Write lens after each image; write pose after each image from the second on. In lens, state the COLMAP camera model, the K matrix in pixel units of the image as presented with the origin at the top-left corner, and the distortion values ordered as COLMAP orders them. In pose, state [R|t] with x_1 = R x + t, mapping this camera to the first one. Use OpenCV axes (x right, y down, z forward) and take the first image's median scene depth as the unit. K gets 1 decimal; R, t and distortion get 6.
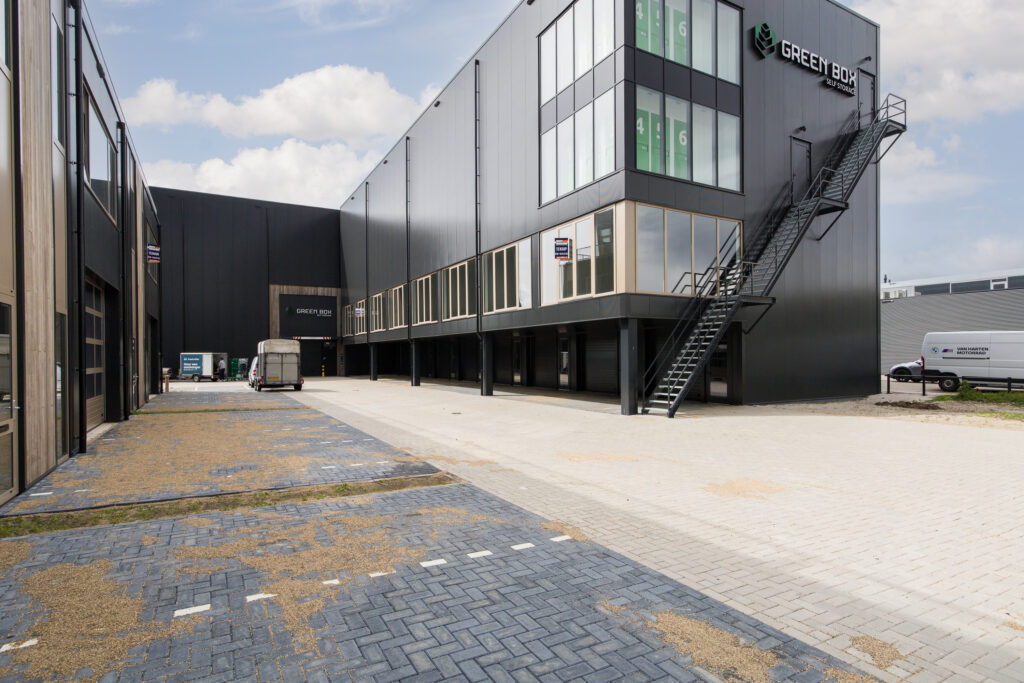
lens RADIAL K [[532.1, 0, 511.1], [0, 532.1, 358.4], [0, 0, 1]] dist [0.001586, 0.000334]
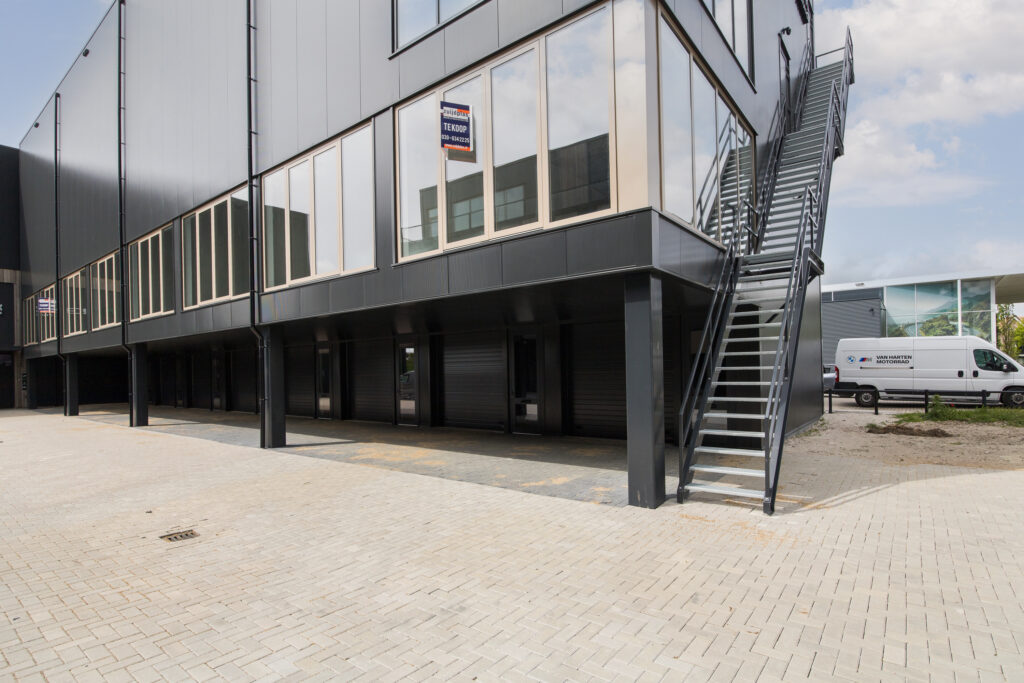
lens RADIAL K [[517.9, 0, 512.5], [0, 517.9, 370.5], [0, 0, 1]] dist [0.000366, -0.012876]
pose [[0.924004, -0.009650, 0.382261, -0.022098], [0.013624, 0.999878, -0.007692, 0.001833], [-0.382140, 0.012315, 0.924022, 0.434407]]
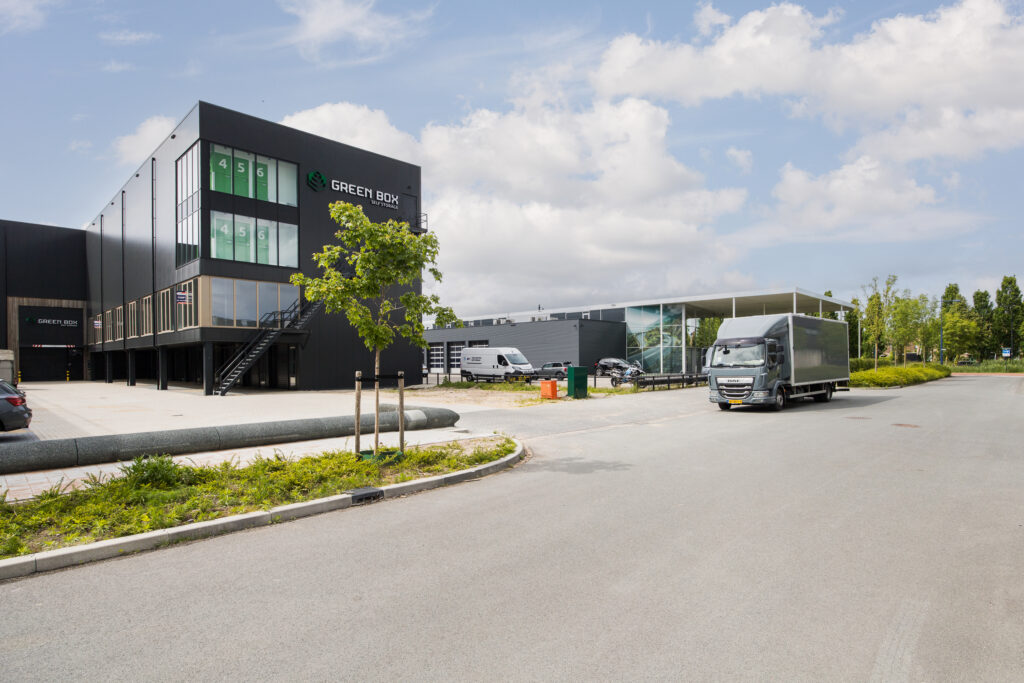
lens RADIAL K [[533.4, 0, 516.2], [0, 533.4, 363.6], [0, 0, 1]] dist [0.001235, -0.008293]
pose [[0.958709, -0.001961, 0.284381, 0.462387], [0.002329, 0.999997, -0.000957, 0.002251], [-0.284378, 0.001579, 0.958711, -0.657122]]
